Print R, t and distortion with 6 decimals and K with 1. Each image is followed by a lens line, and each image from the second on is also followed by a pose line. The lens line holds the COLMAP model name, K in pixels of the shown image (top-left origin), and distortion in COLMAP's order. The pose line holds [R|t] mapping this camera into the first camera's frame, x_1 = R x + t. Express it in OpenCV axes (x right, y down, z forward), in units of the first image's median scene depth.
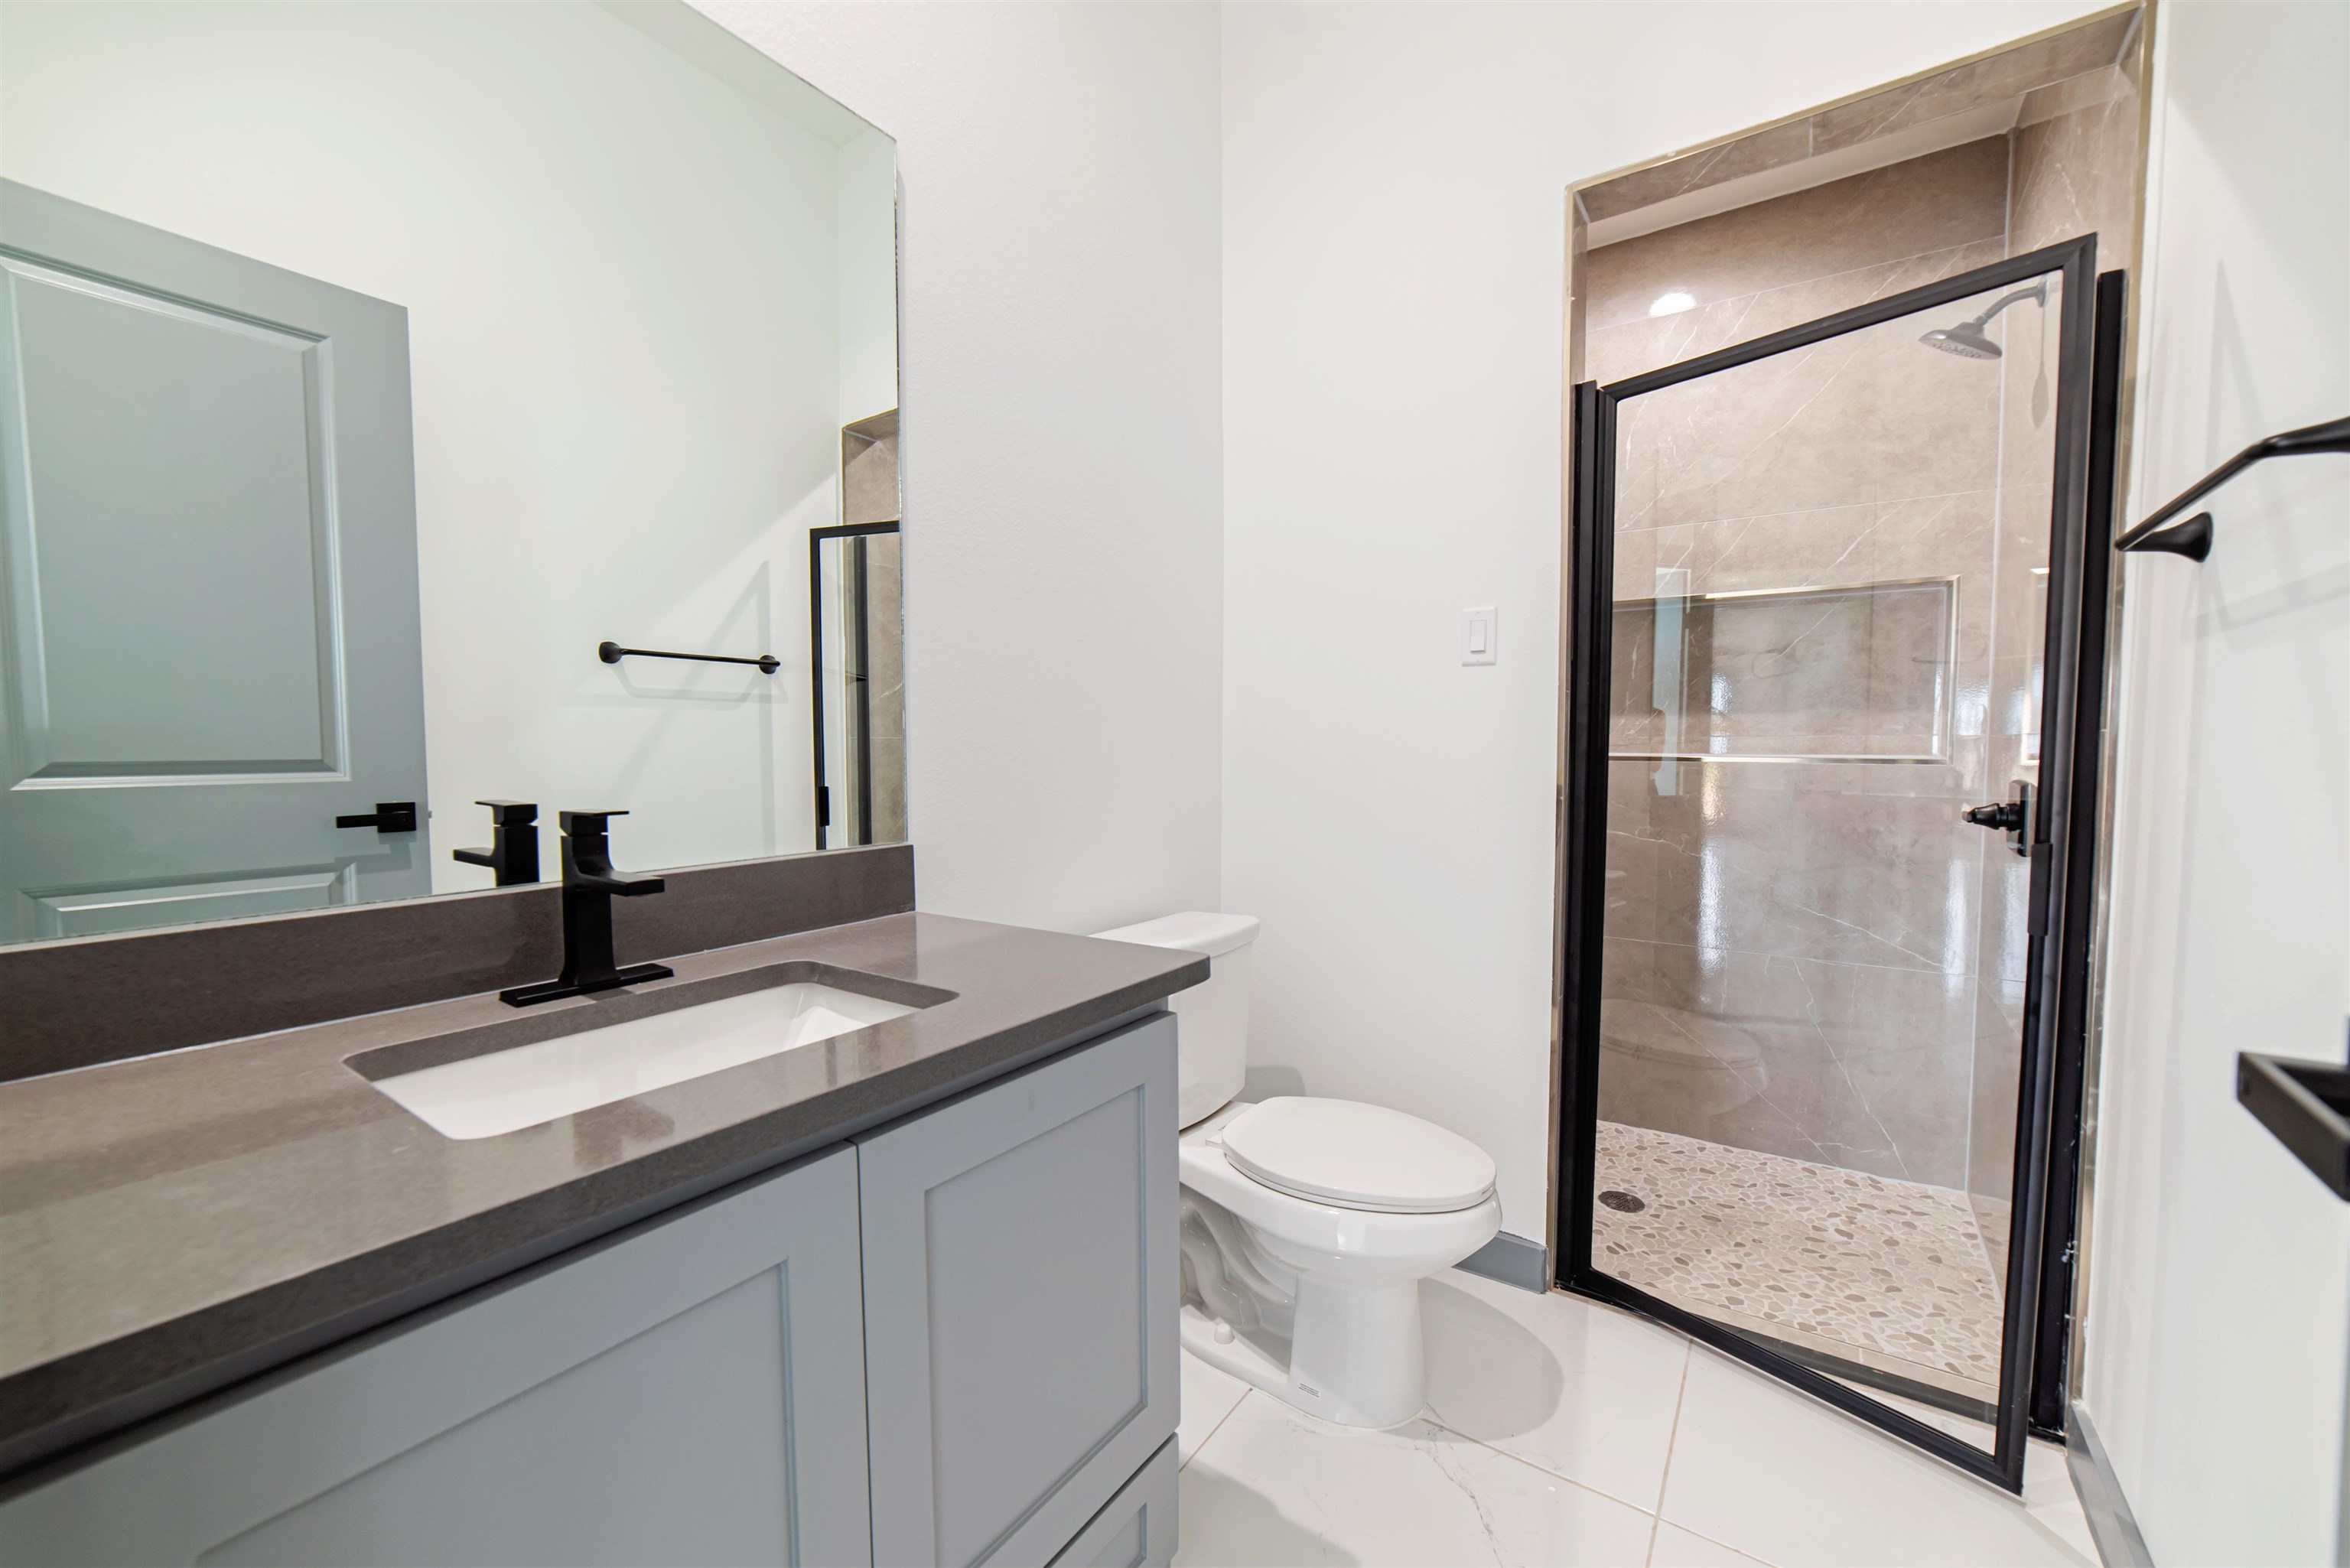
lens RADIAL K [[906.4, 0, 1184.8], [0, 906.4, 789.8], [0, 0, 1]] dist [-0.013708, 0.005012]
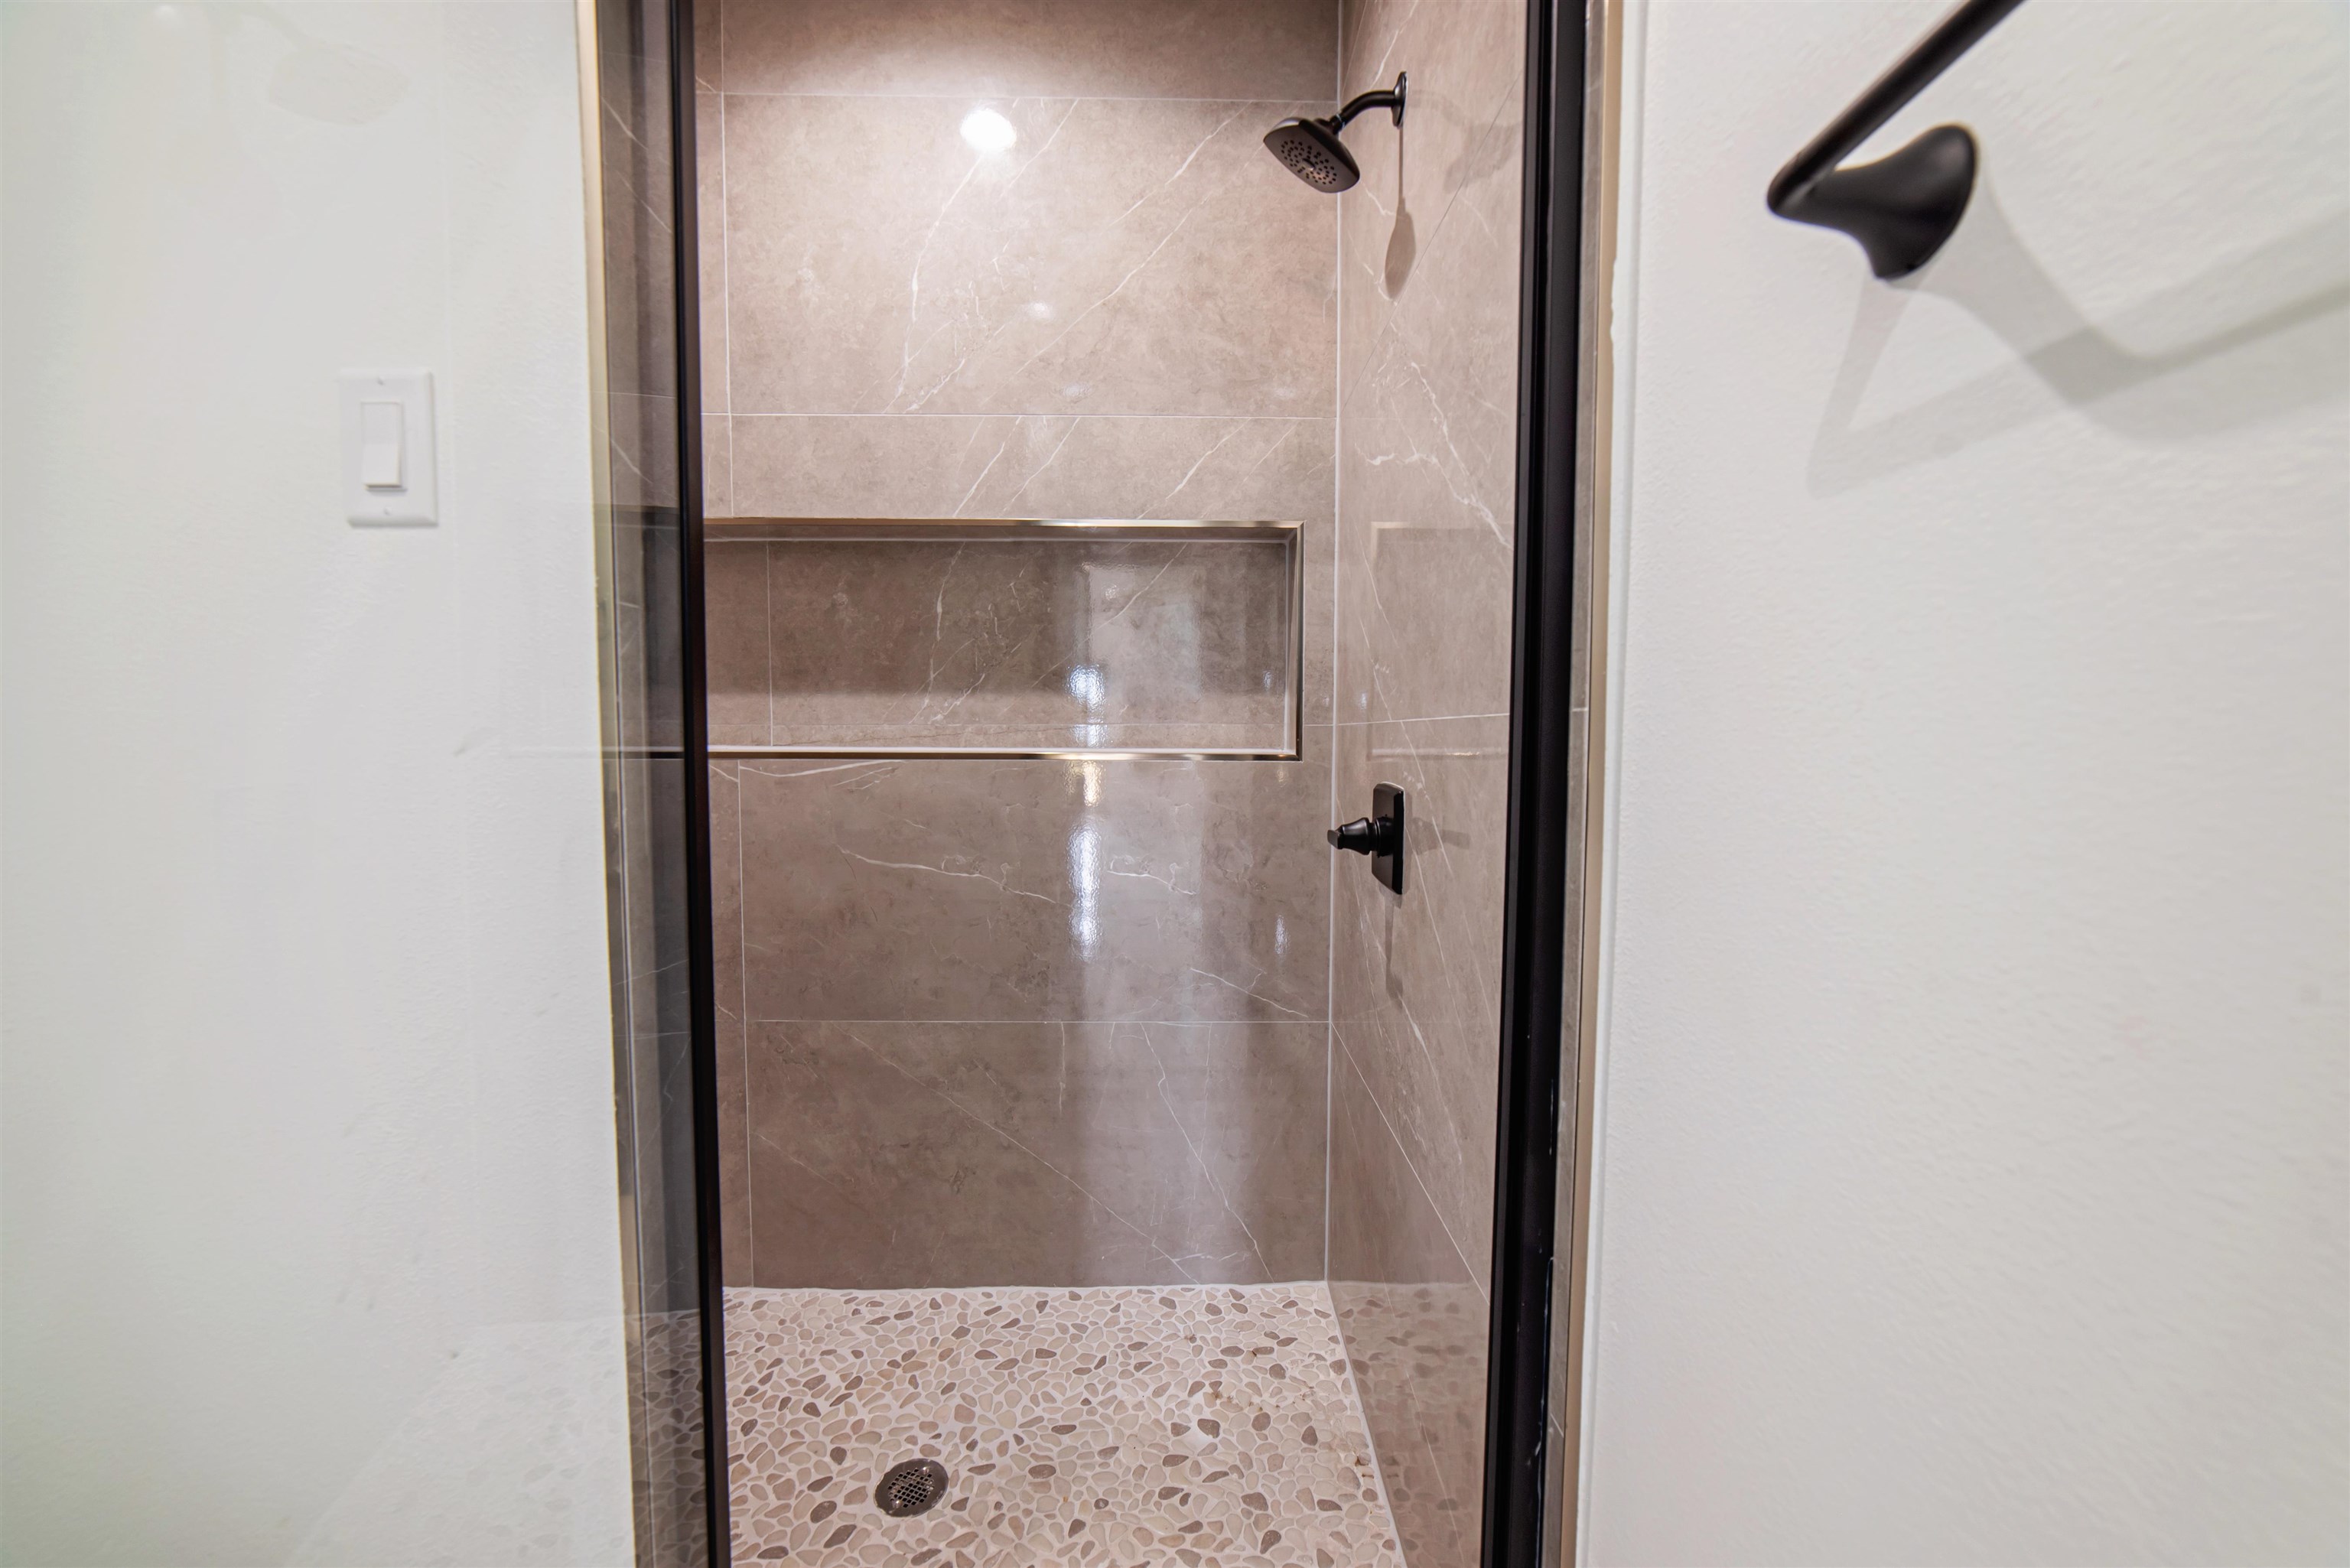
lens RADIAL K [[906.4, 0, 1184.2], [0, 906.4, 782.2], [0, 0, 1]] dist [-0.013708, 0.005012]
pose [[0.811722, -0.029258, 0.583311, 0.294290], [0.026000, 0.999565, 0.013956, -0.022046], [-0.583465, 0.003838, 0.812129, 0.400559]]
